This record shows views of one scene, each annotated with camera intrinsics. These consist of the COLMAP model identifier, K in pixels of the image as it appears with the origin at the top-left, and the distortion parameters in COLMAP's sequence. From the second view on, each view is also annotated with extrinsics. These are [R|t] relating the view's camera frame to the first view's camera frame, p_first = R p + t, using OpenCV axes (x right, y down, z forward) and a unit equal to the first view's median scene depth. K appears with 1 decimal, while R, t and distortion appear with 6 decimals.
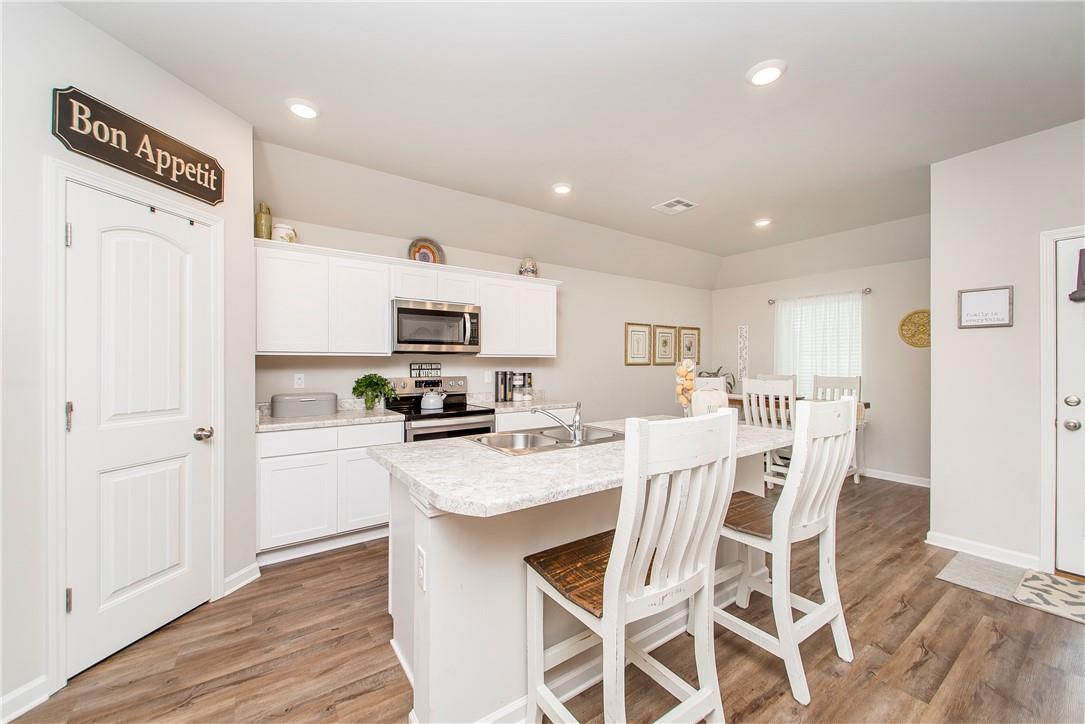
lens RADIAL K [[417.2, 0, 545.8], [0, 417.2, 362.6], [0, 0, 1]] dist [0.003906, -0.000159]
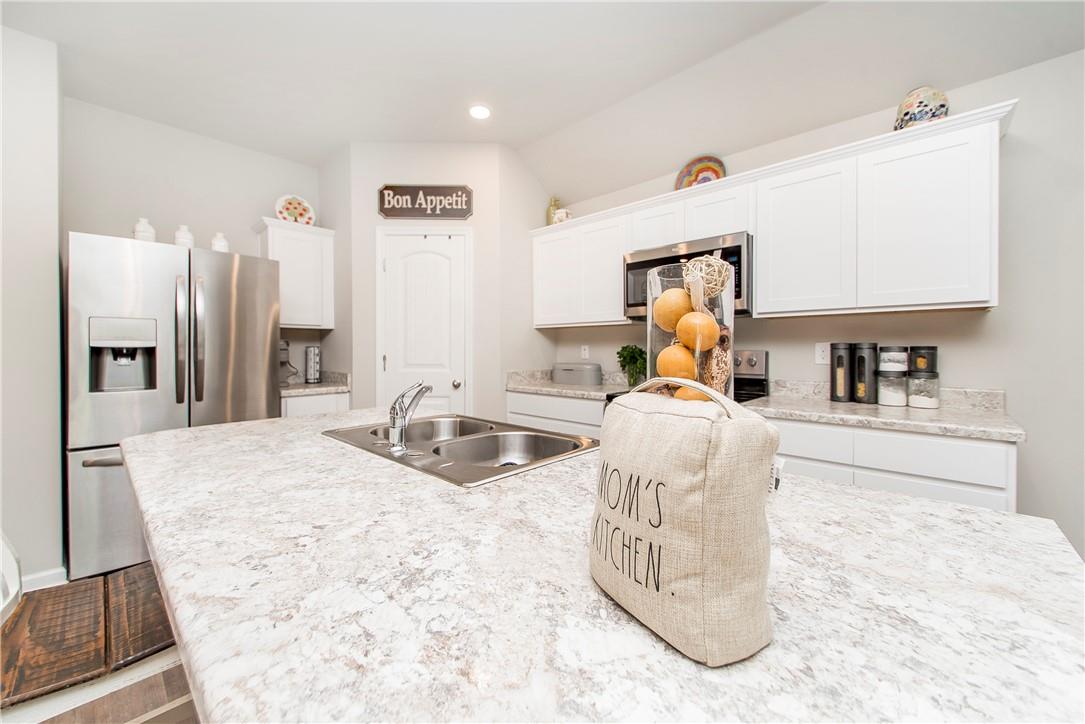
lens RADIAL K [[417.2, 0, 543.1], [0, 417.2, 354.8], [0, 0, 1]] dist [0.003906, -0.000159]
pose [[0.197798, 0.012268, -0.980166, 0.603890], [0.001860, 0.999915, 0.012891, 0.052220], [0.980241, -0.004373, 0.197758, 0.968845]]
